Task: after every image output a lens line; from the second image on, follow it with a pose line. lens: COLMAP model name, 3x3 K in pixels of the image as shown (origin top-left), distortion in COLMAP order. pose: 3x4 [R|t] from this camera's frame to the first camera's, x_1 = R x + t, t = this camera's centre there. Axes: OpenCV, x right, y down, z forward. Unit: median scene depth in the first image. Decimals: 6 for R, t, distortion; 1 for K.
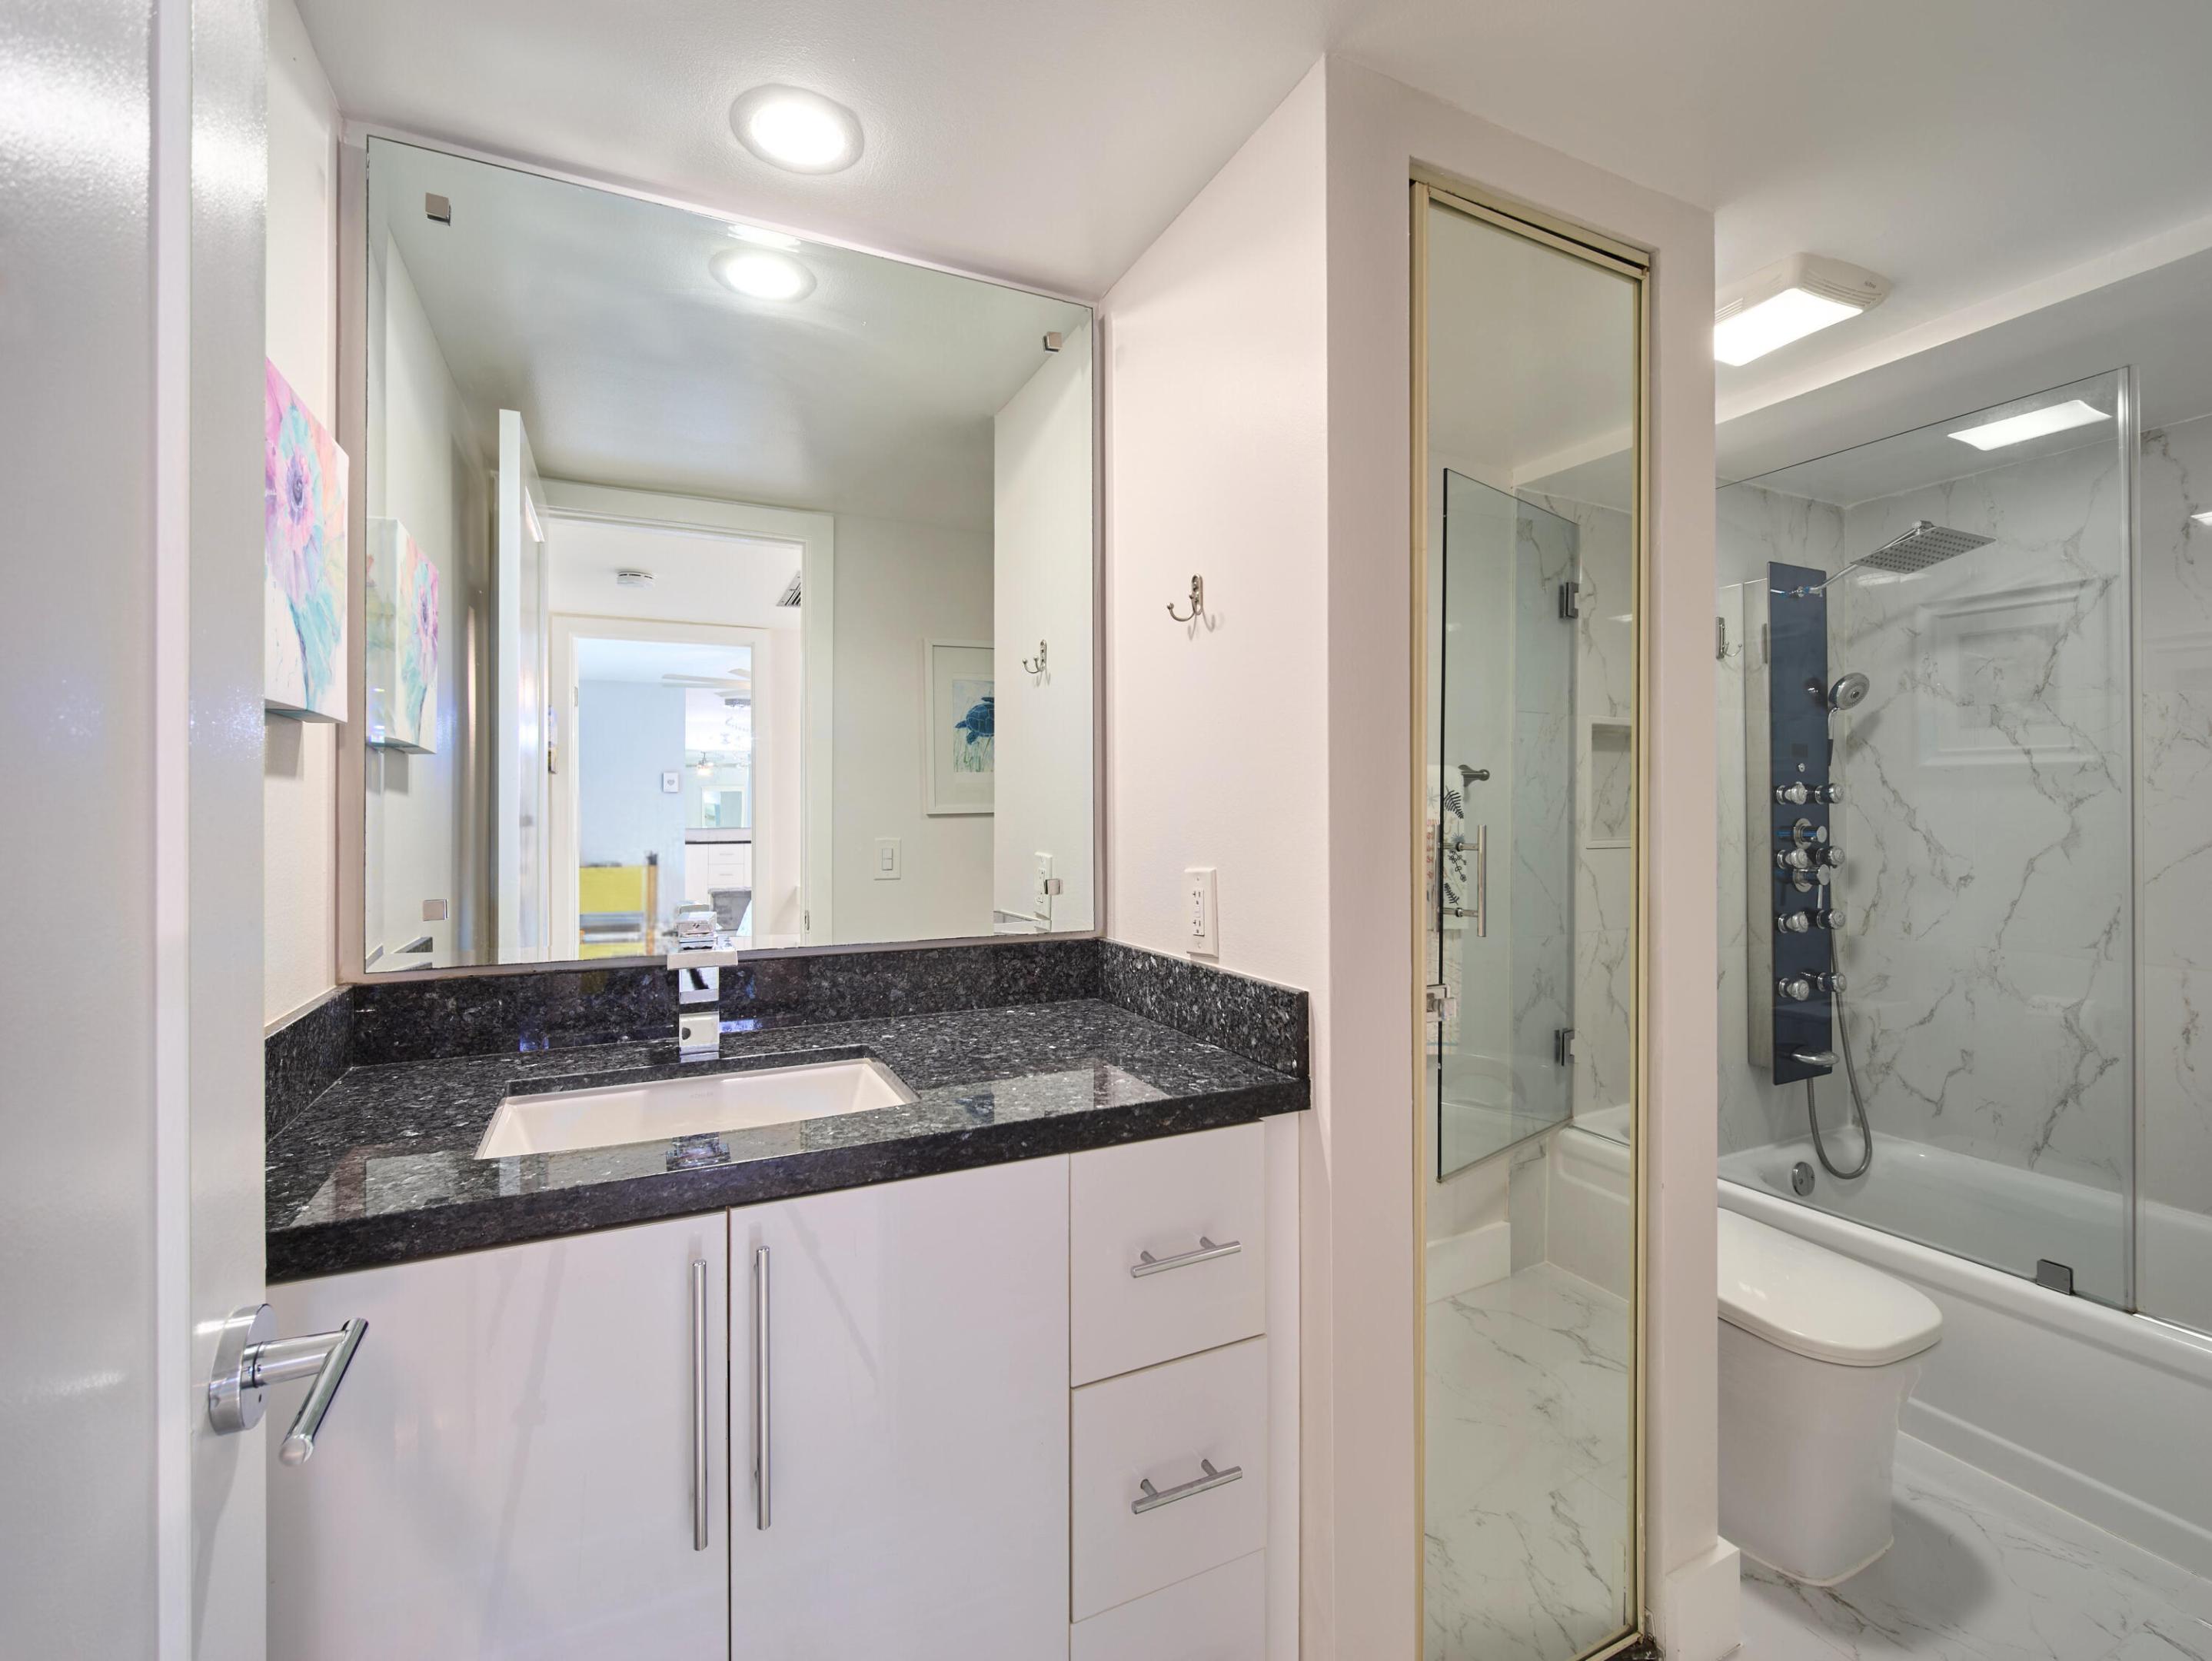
lens RADIAL K [[987.8, 0, 1099.0], [0, 987.8, 817.3], [0, 0, 1]] dist [-0.002677, -0.000493]
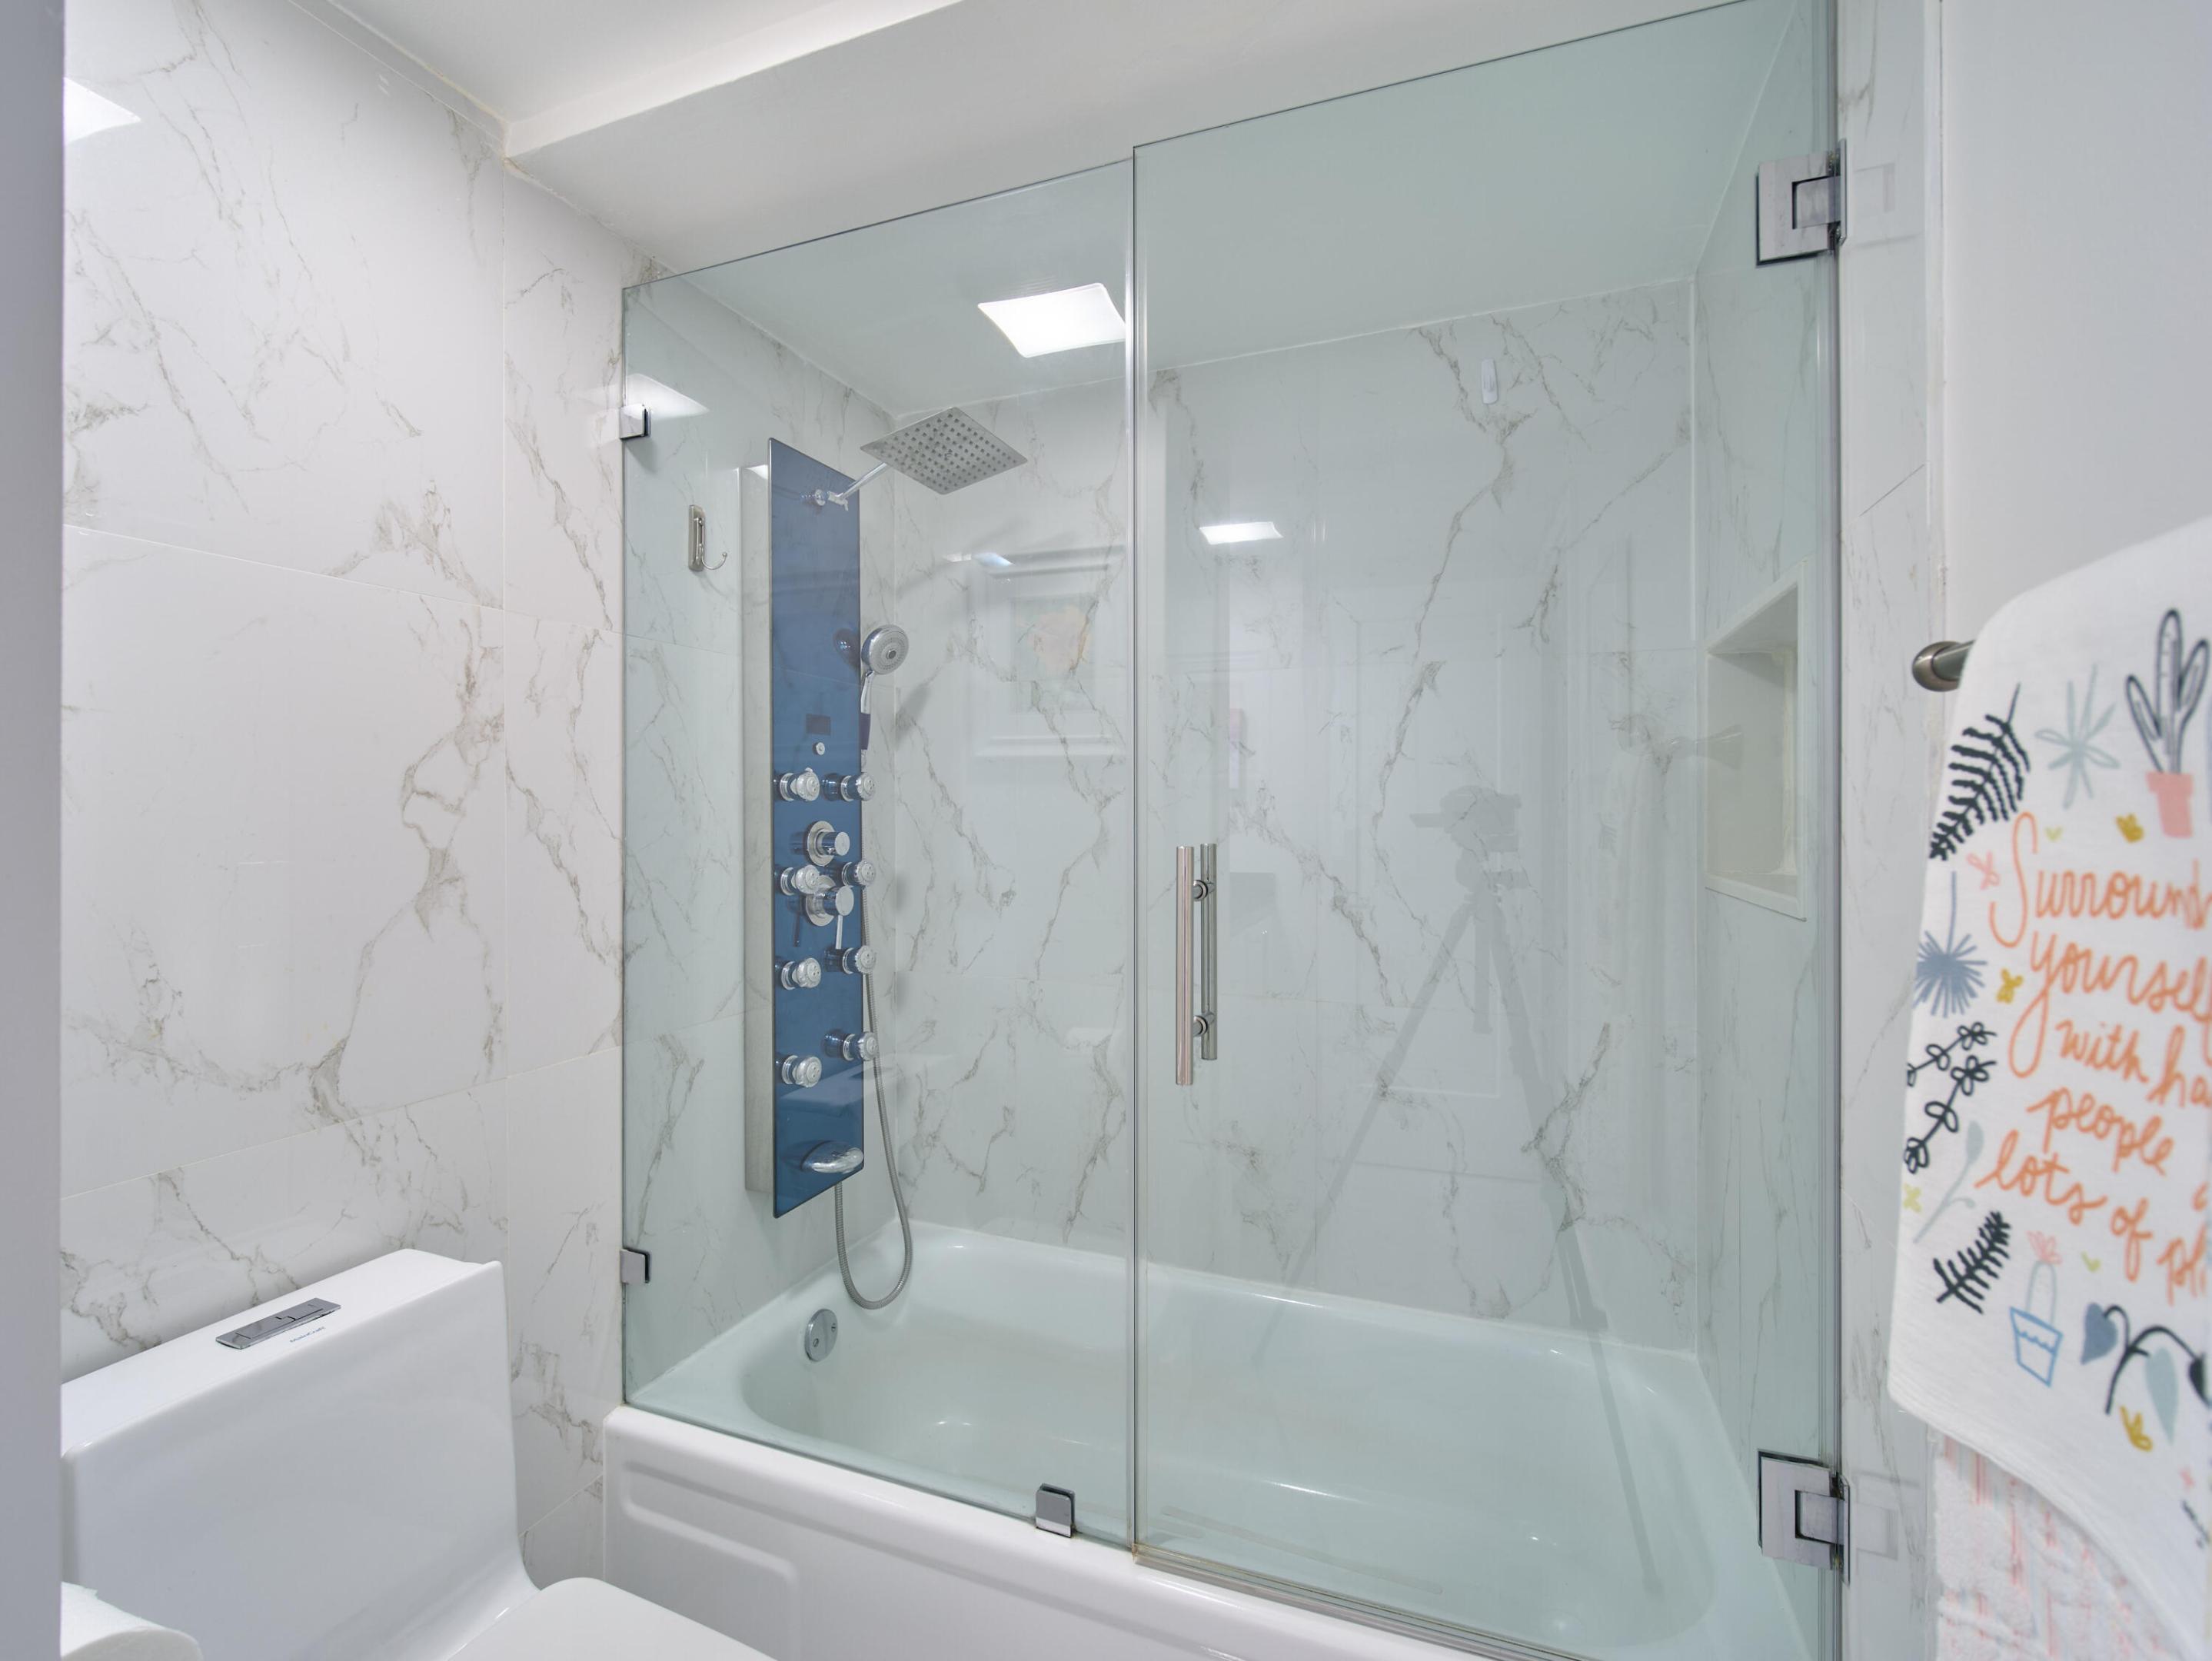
lens RADIAL K [[987.8, 0, 1099.0], [0, 987.8, 817.3], [0, 0, 1]] dist [-0.002677, -0.000493]
pose [[0.741544, -0.000253, 0.670904, 0.390529], [-0.001979, 0.999995, 0.002565, -0.003701], [-0.670901, -0.003230, 0.741540, 0.348367]]
